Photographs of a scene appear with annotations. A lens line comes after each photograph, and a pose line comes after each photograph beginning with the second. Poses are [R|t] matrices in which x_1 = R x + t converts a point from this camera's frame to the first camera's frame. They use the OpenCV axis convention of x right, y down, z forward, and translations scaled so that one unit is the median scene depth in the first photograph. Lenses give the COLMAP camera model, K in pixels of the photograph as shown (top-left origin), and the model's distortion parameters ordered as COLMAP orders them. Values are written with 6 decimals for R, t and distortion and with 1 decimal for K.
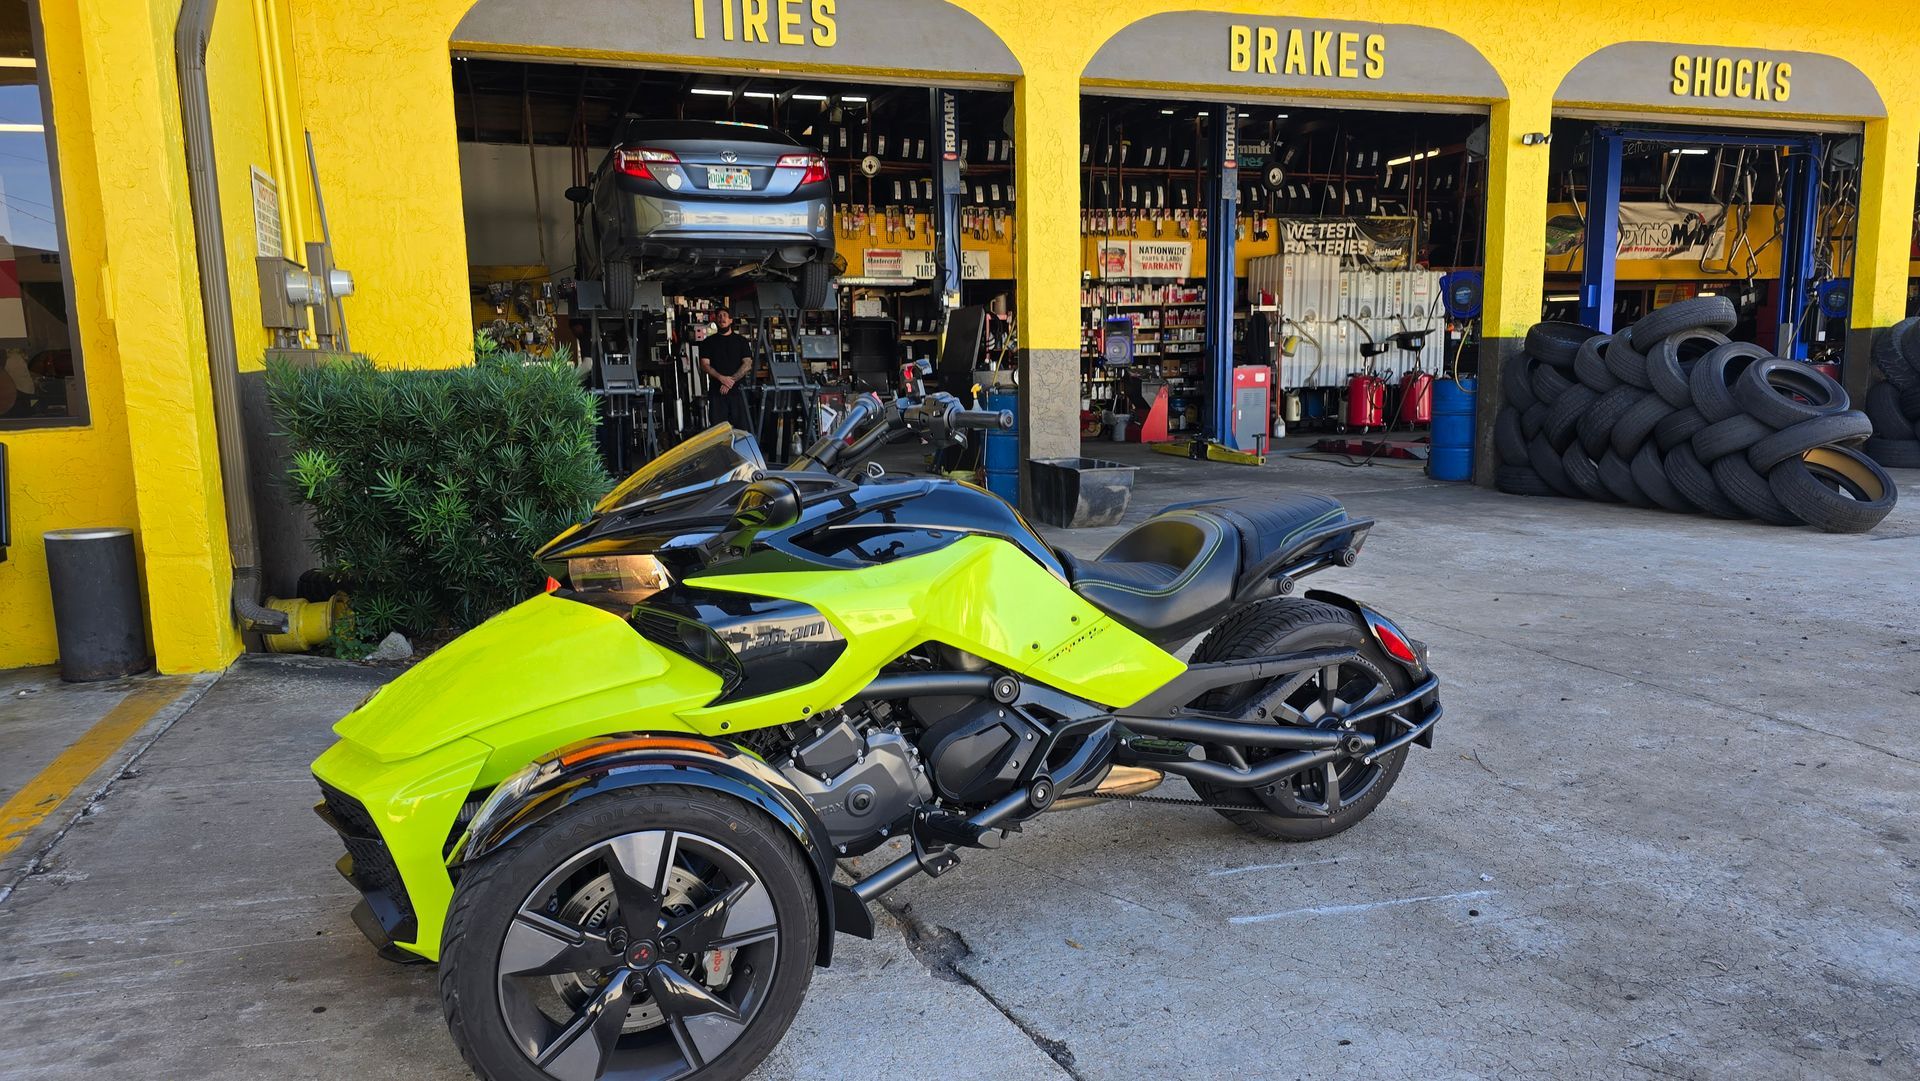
lens RADIAL K [[1351.9, 0, 959.9], [0, 1351.9, 569.0], [0, 0, 1]] dist [0.114379, -0.097749]
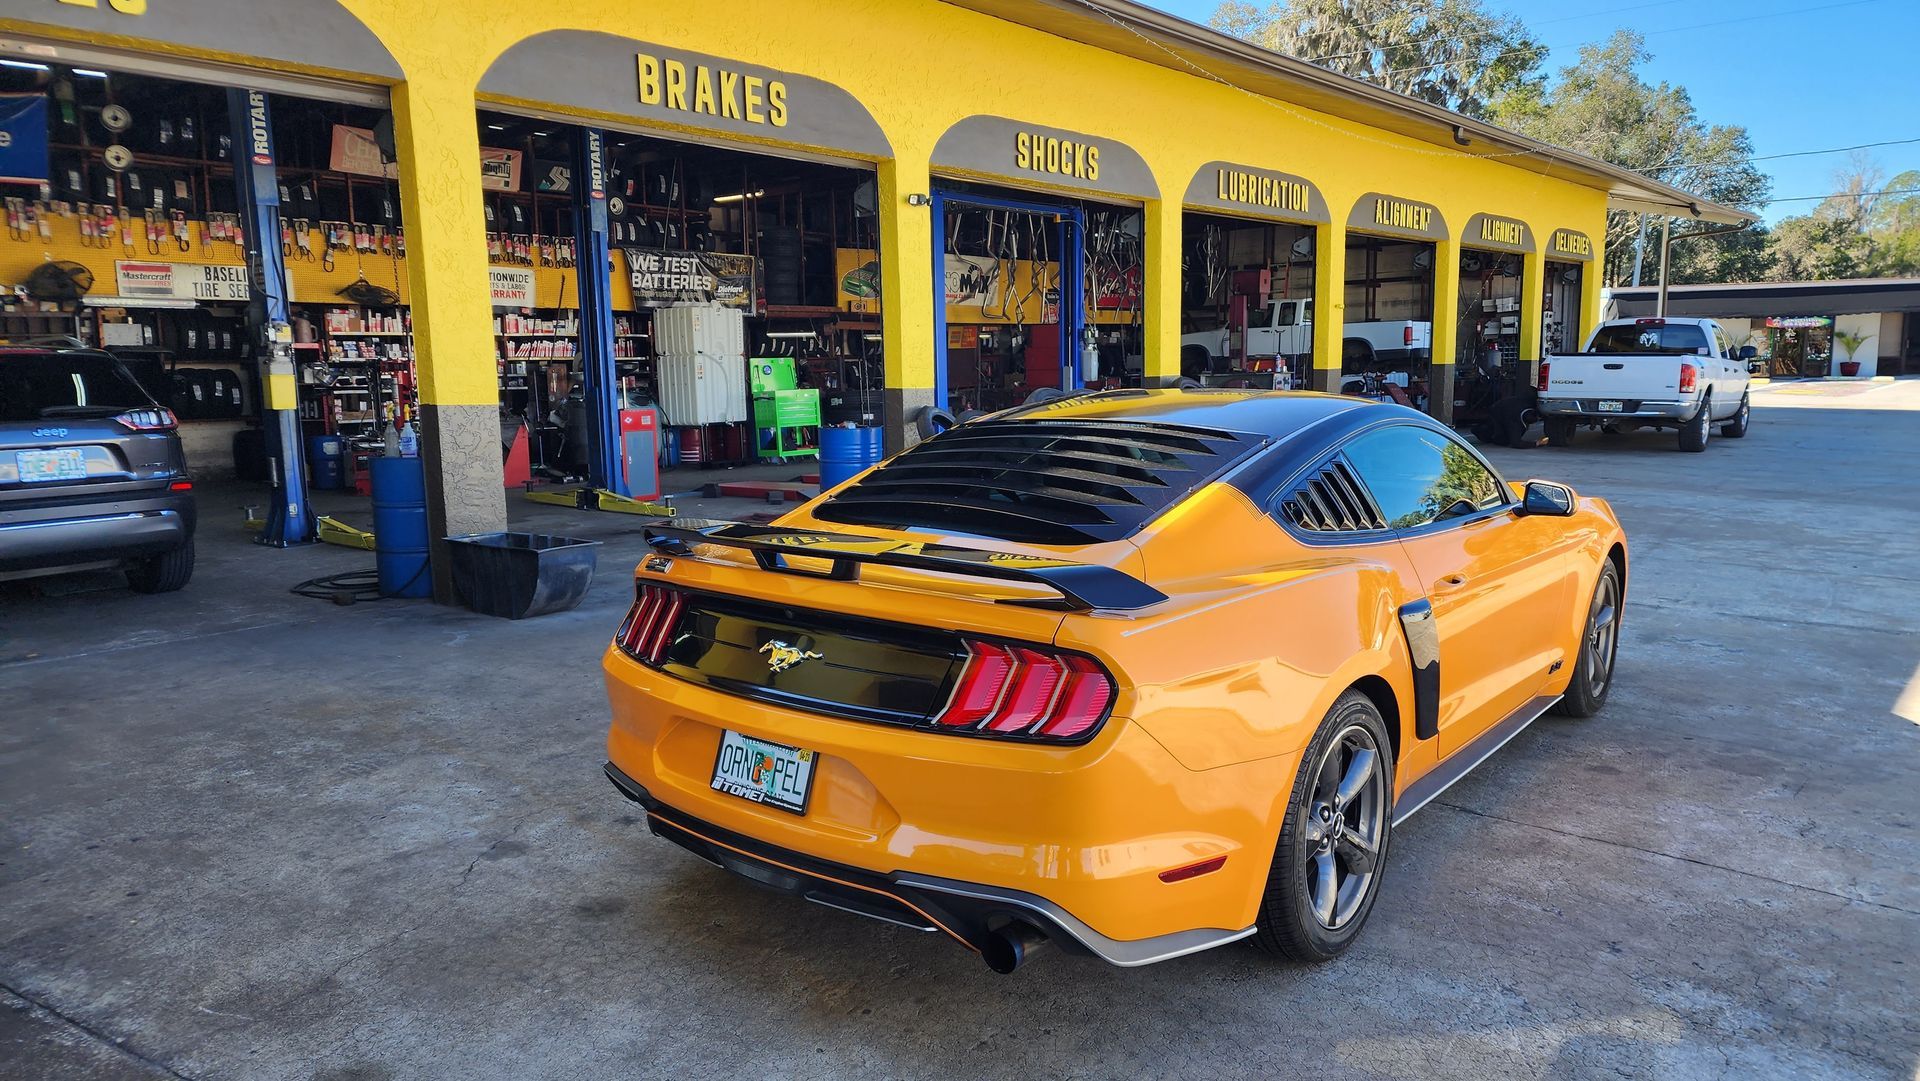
lens RADIAL K [[1351.9, 0, 959.9], [0, 1351.9, 569.0], [0, 0, 1]] dist [0.114379, -0.097749]
pose [[0.868081, -0.073779, 0.490910, -0.080050], [0.079490, 0.996793, 0.009244, -0.037013], [-0.490018, 0.030998, 0.871161, 0.089617]]
